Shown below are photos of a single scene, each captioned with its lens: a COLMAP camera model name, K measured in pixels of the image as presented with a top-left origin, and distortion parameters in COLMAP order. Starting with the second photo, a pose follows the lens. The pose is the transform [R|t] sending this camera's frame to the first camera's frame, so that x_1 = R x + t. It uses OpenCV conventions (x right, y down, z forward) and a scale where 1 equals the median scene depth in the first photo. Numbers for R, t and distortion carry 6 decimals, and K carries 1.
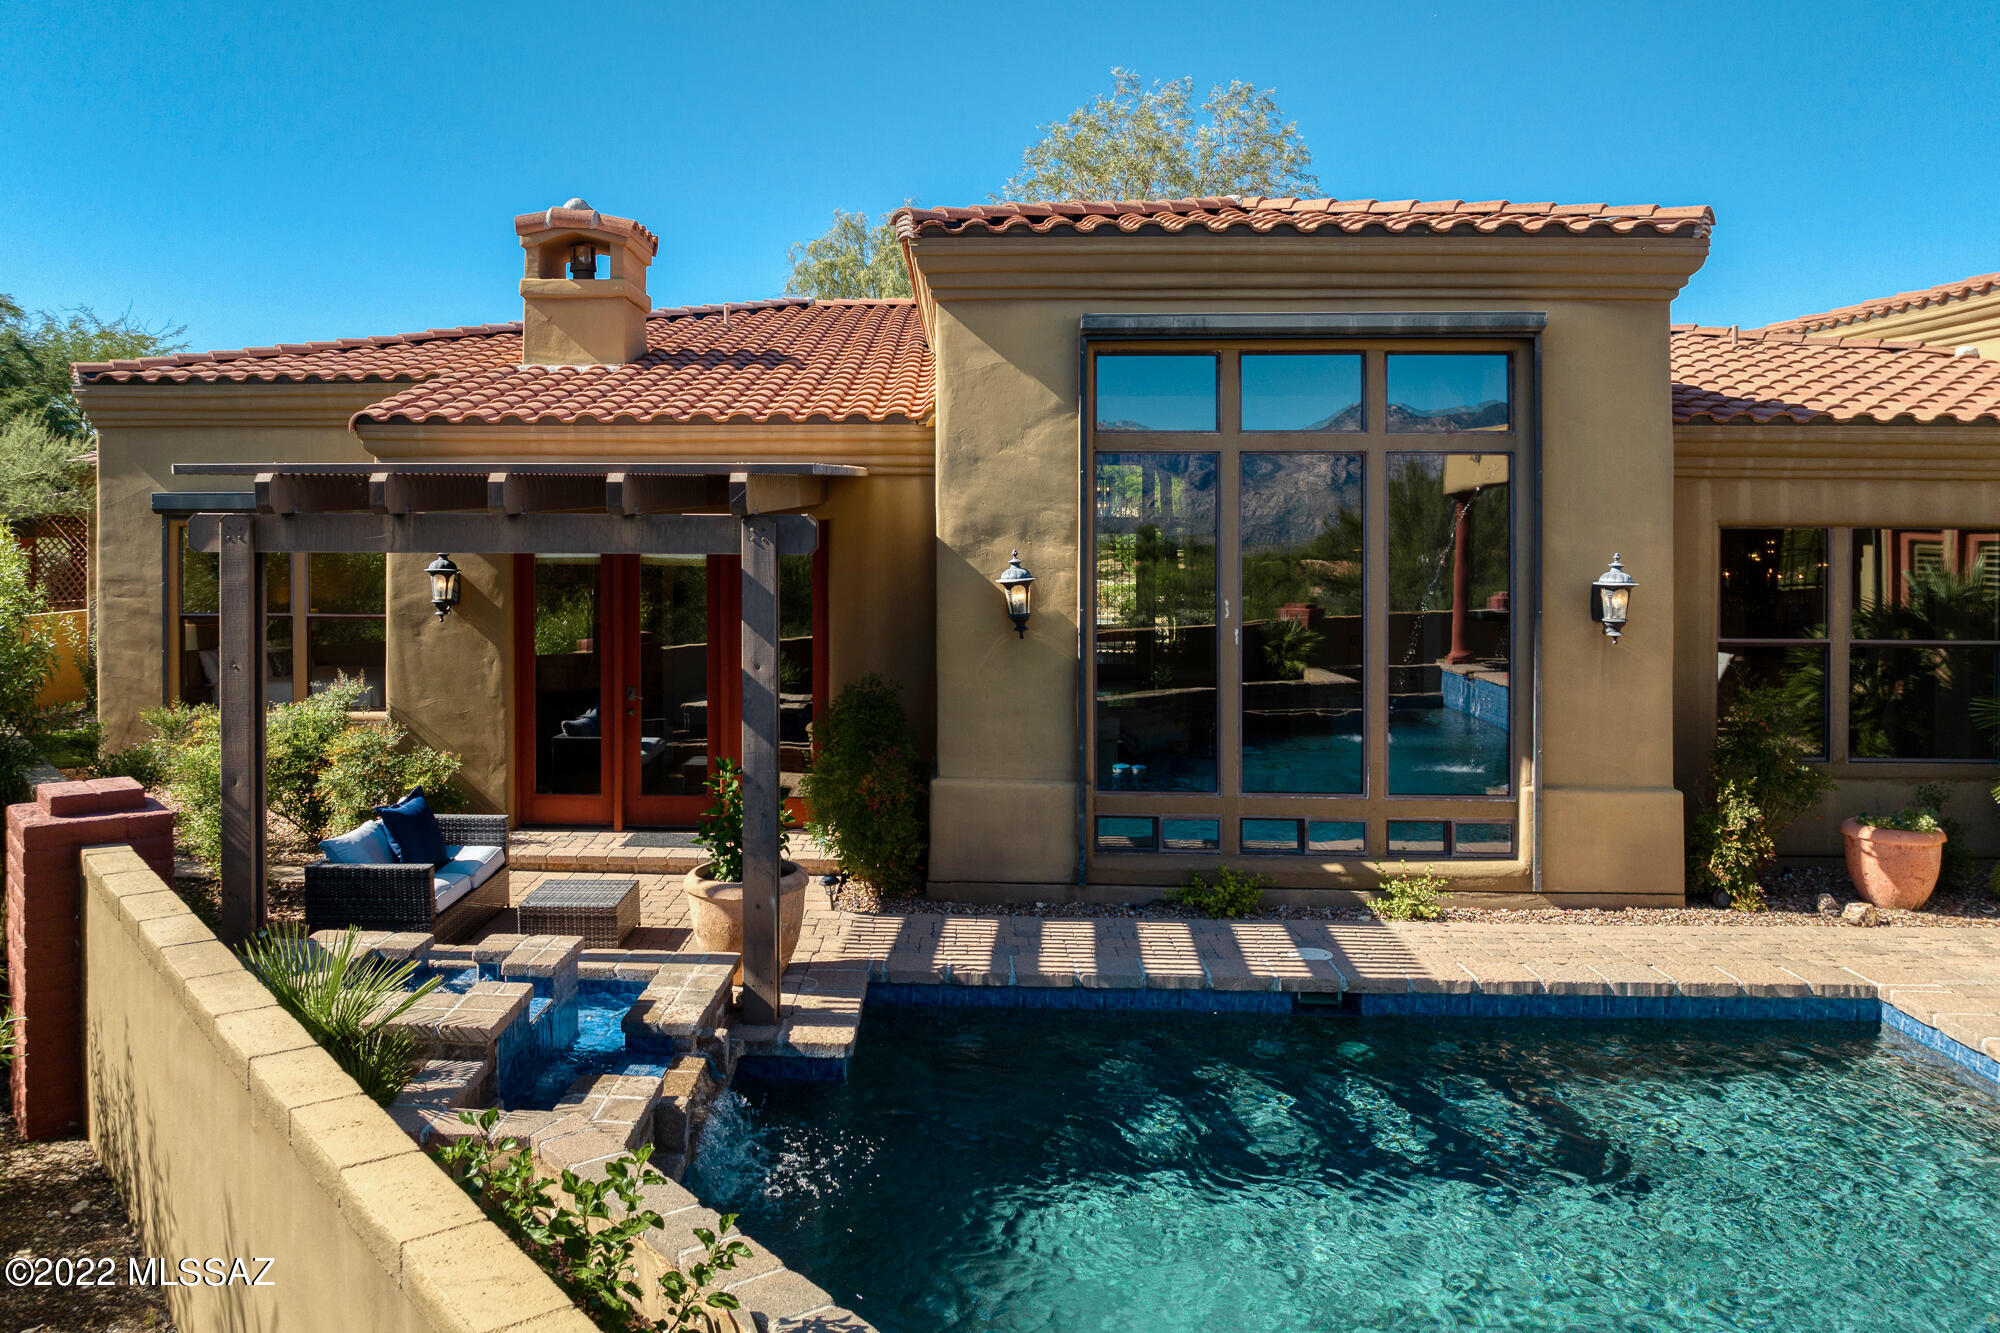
lens RADIAL K [[1390.5, 0, 990.5], [0, 1390.5, 674.5], [0, 0, 1]] dist [0.000544, -0.001969]
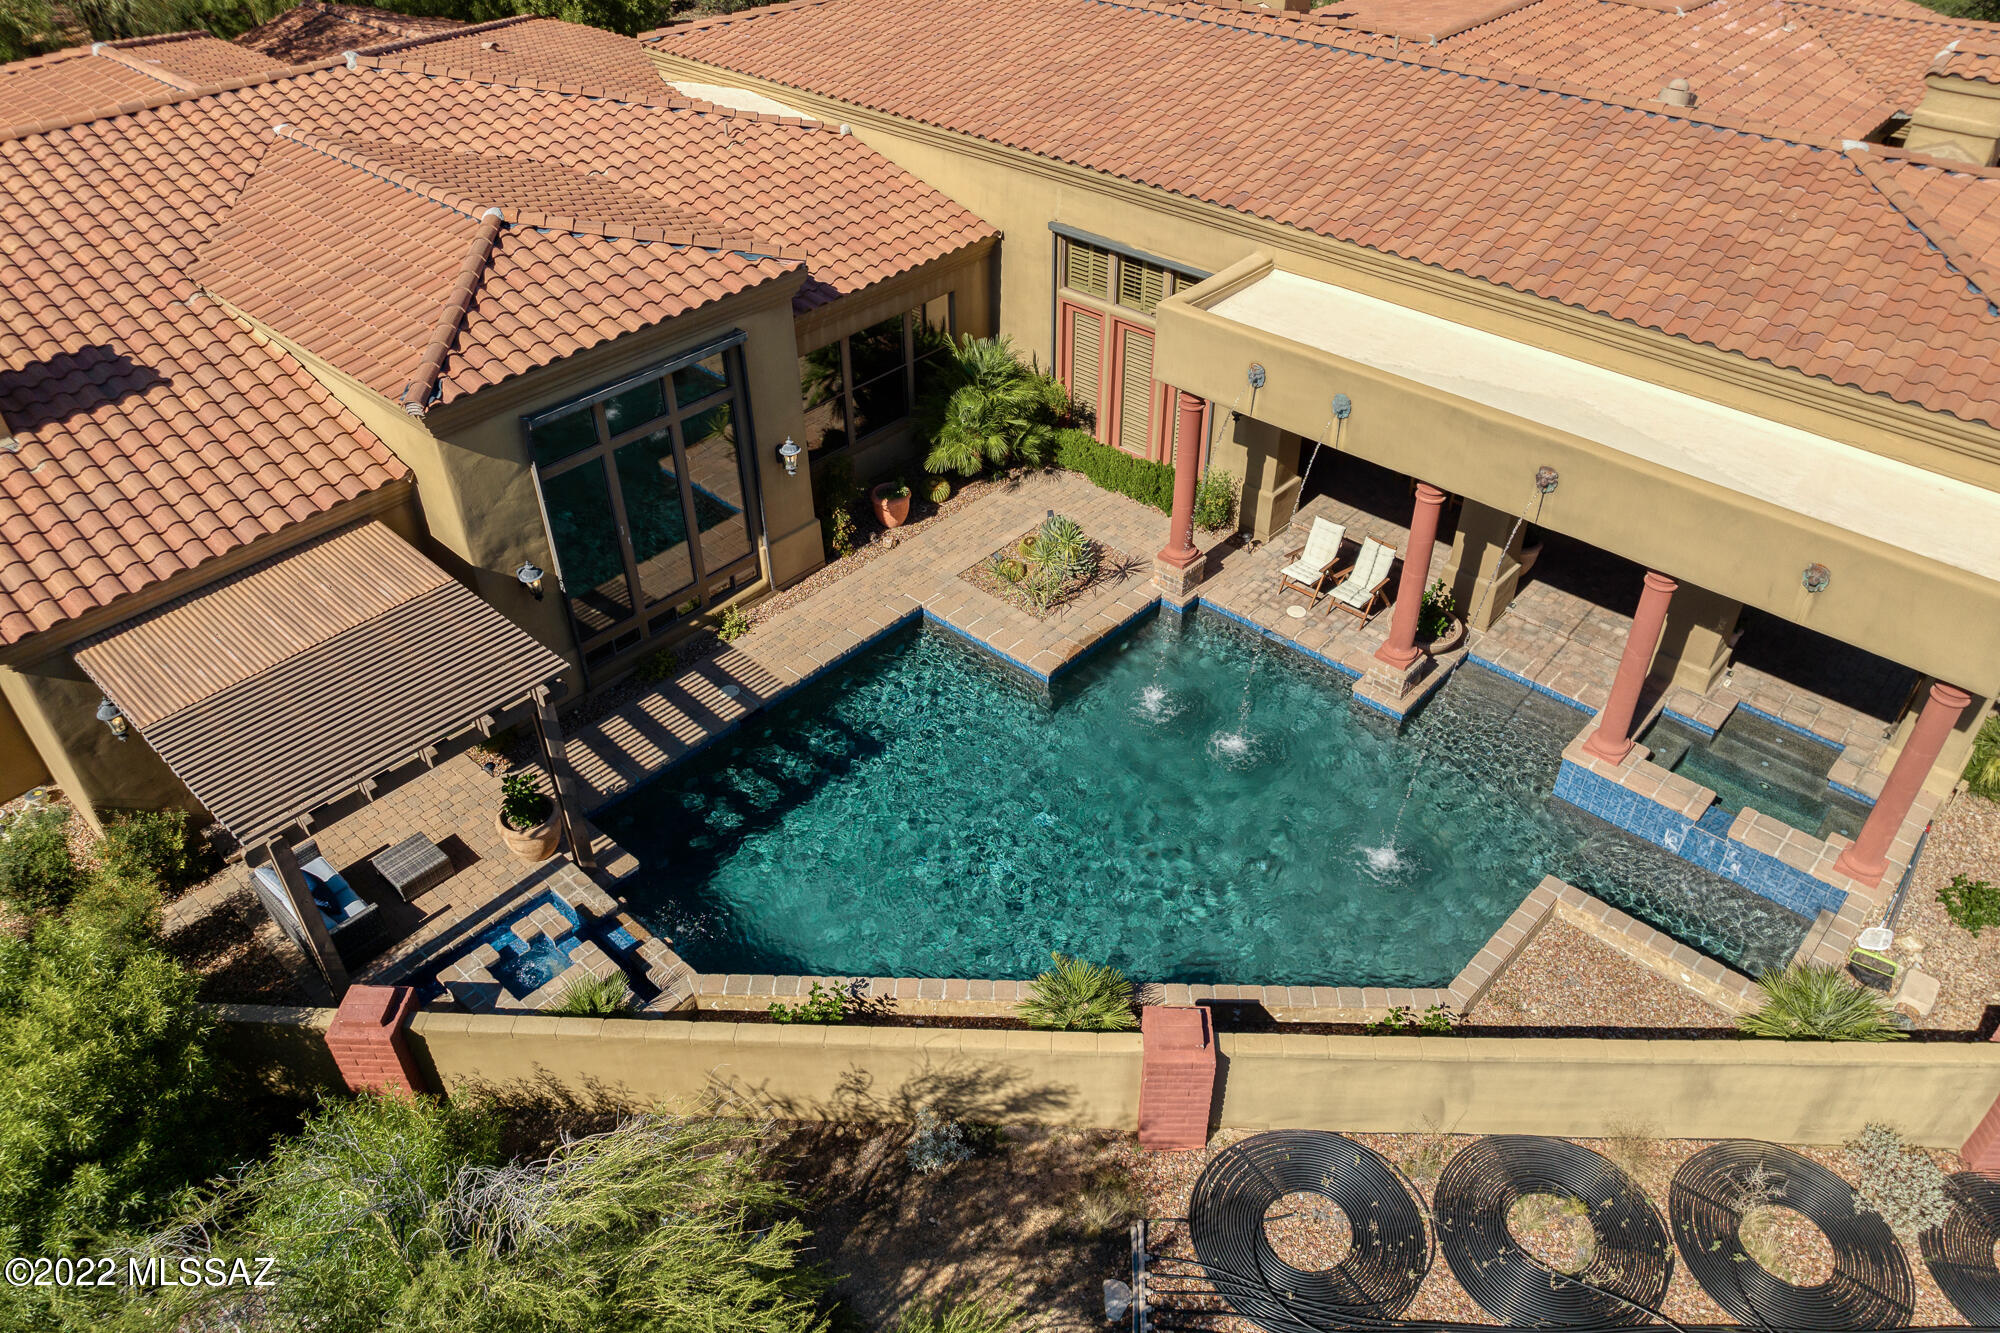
lens RADIAL K [[1390.5, 0, 996.9], [0, 1390.5, 662.8], [0, 0, 1]] dist [0.000544, -0.001969]
pose [[0.673167, -0.455308, 0.582701, -0.646458], [0.002931, 0.789613, 0.613598, -1.036788], [-0.739484, -0.411346, 0.532876, -0.404644]]
